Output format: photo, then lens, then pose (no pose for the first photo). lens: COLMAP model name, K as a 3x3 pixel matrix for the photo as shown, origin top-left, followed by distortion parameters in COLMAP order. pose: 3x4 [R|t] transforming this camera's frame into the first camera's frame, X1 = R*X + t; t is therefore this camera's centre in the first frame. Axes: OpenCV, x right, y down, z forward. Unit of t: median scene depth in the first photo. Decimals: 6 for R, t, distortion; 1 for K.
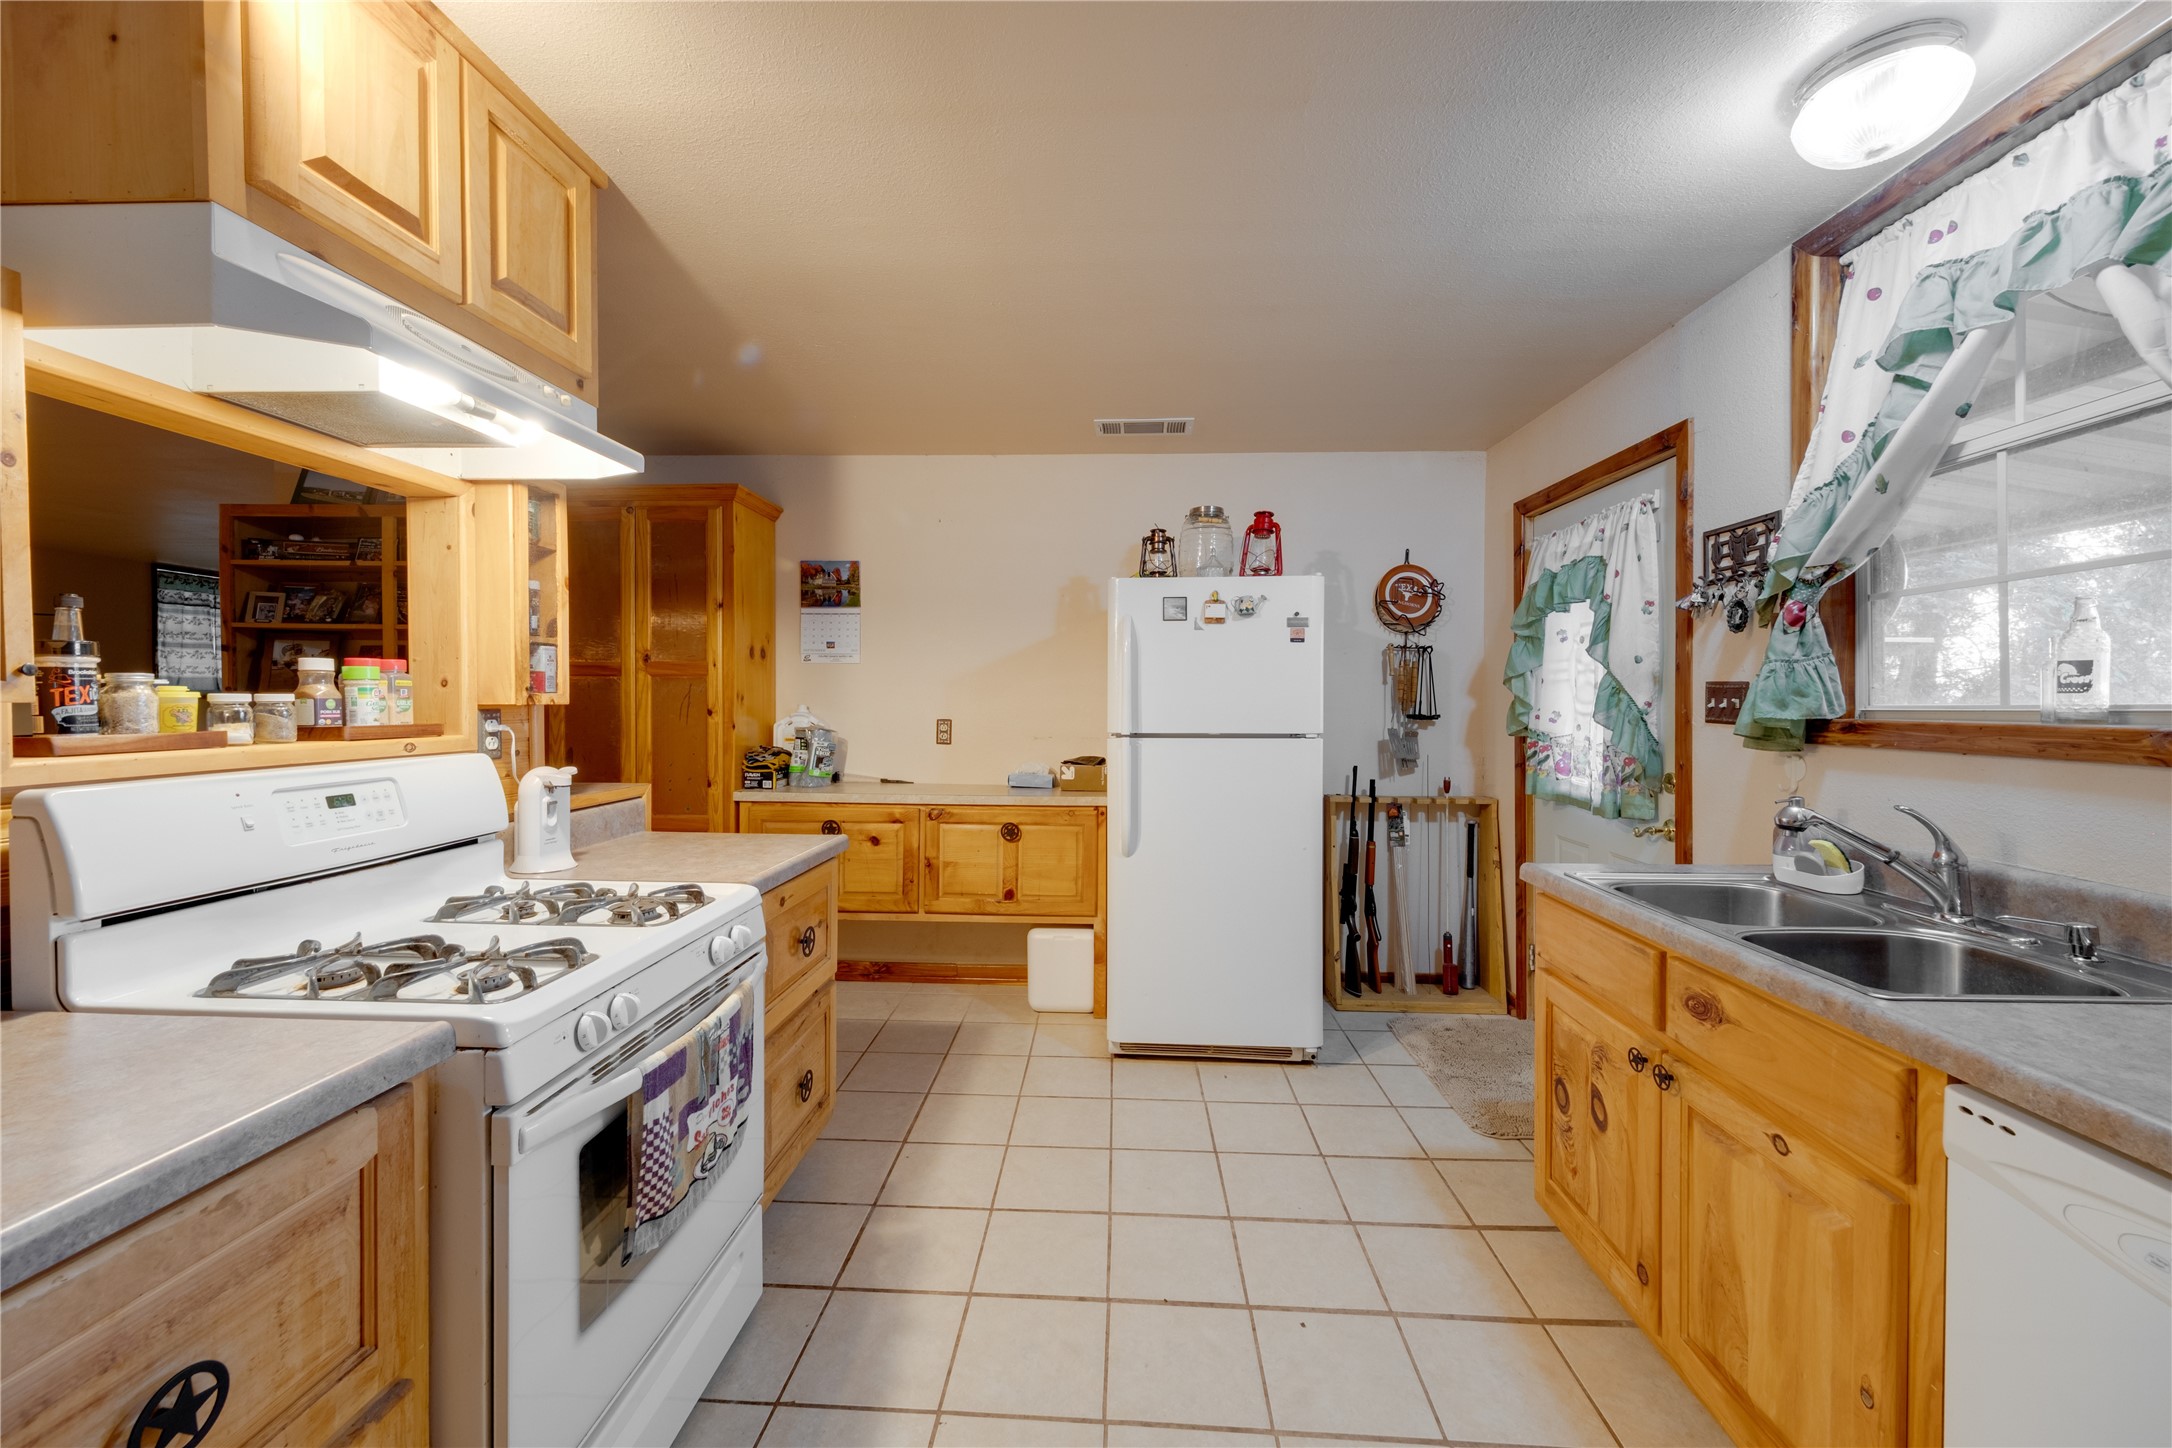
lens RADIAL K [[909.3, 0, 1095.2], [0, 909.3, 714.5], [0, 0, 1]] dist [0.000643, -0.000027]
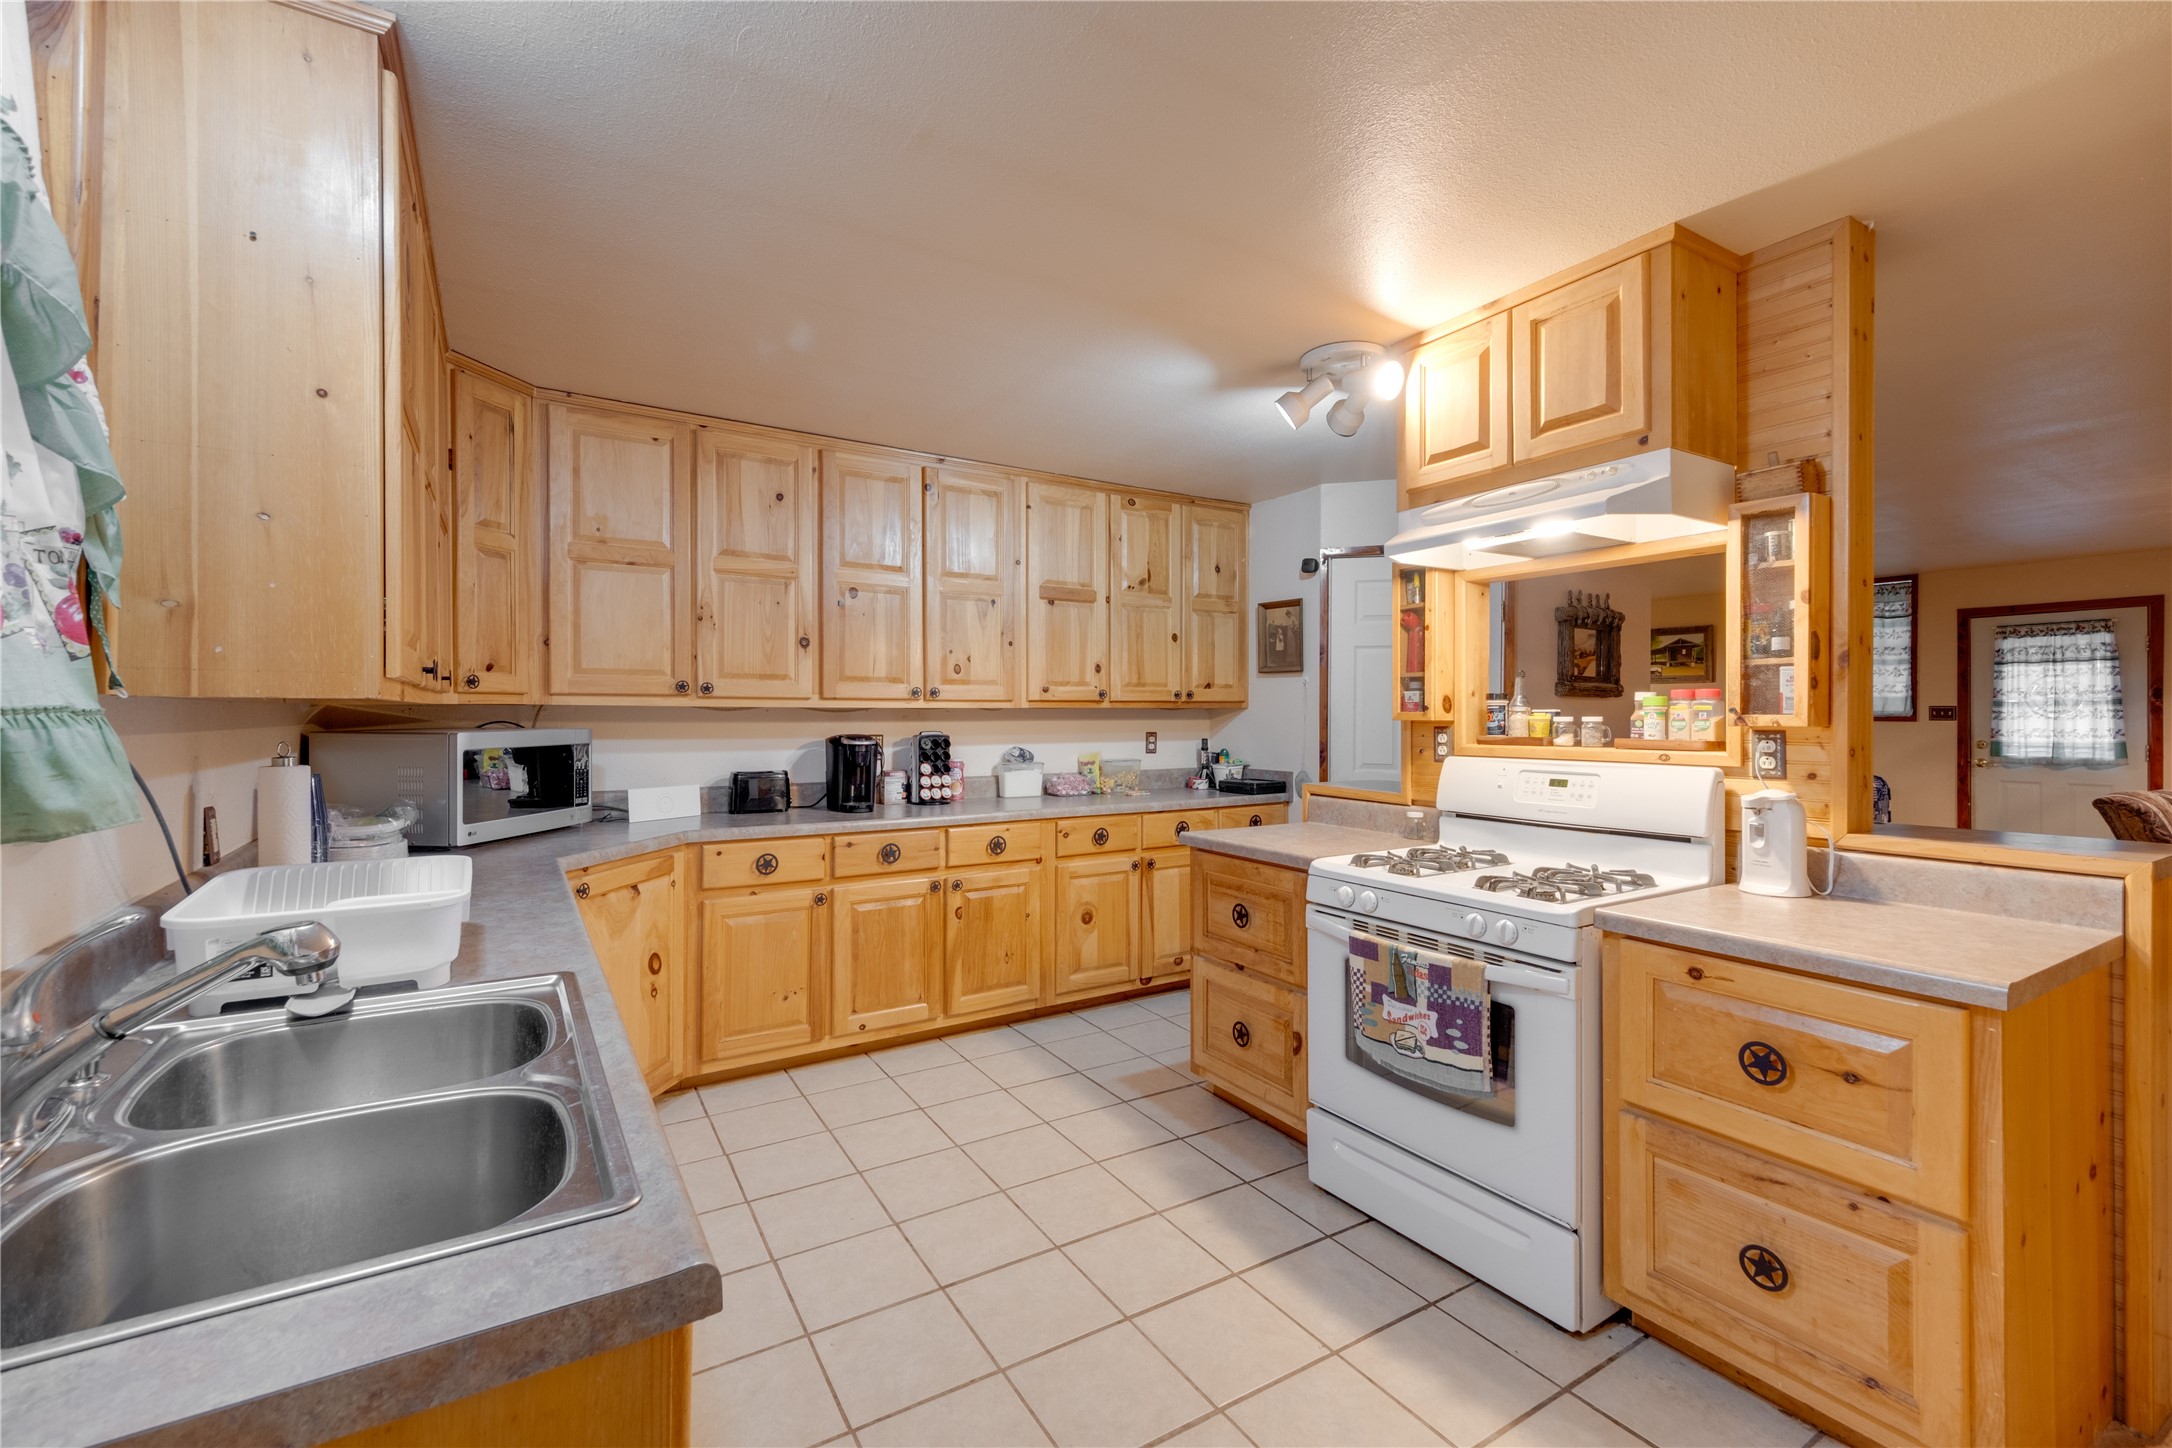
lens RADIAL K [[909.3, 0, 1095.2], [0, 909.3, 714.5], [0, 0, 1]] dist [0.000643, -0.000027]
pose [[-0.833927, -0.003980, -0.551861, 0.756352], [-0.011747, 0.999875, 0.010540, -0.034423], [0.551750, 0.015273, -0.833870, 1.910481]]
